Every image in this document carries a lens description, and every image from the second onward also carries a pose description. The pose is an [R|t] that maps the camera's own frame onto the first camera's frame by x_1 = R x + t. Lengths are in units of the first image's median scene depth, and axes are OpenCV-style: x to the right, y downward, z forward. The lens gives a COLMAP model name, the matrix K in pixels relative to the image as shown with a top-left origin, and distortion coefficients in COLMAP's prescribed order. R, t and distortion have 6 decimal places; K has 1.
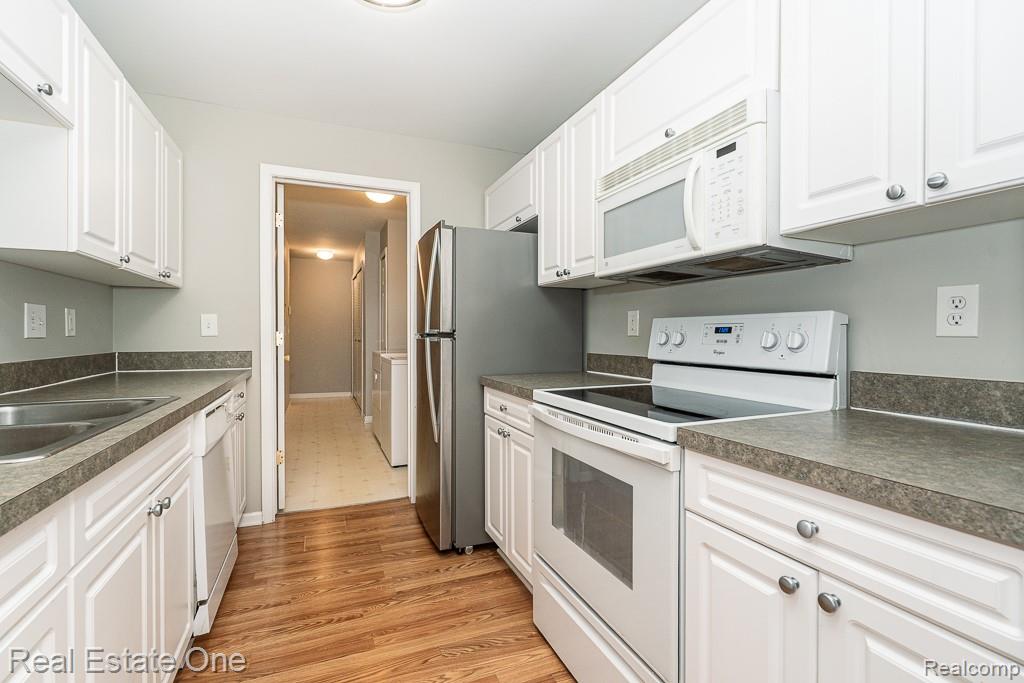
lens RADIAL K [[465.3, 0, 510.3], [0, 465.3, 331.8], [0, 0, 1]] dist [-0.012227, 0.004703]
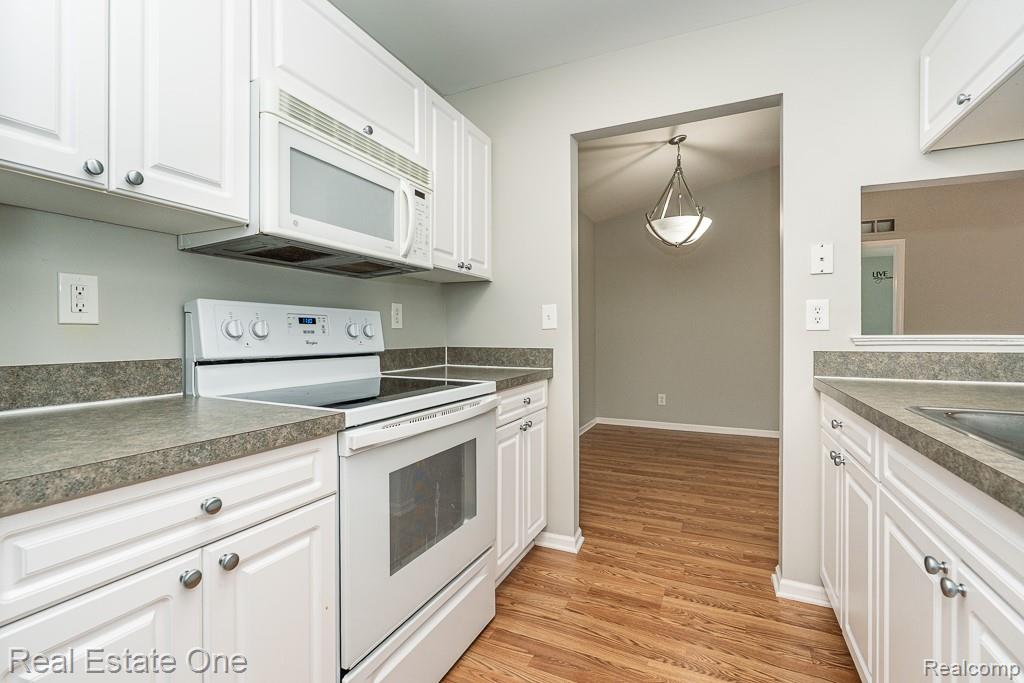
lens RADIAL K [[465.3, 0, 506.5], [0, 465.3, 334.3], [0, 0, 1]] dist [-0.012227, 0.004703]
pose [[-0.671287, -0.018973, 0.740955, -0.619462], [-0.018053, 0.999794, 0.009245, 0.009281], [-0.740978, -0.007171, -0.671491, 1.433218]]
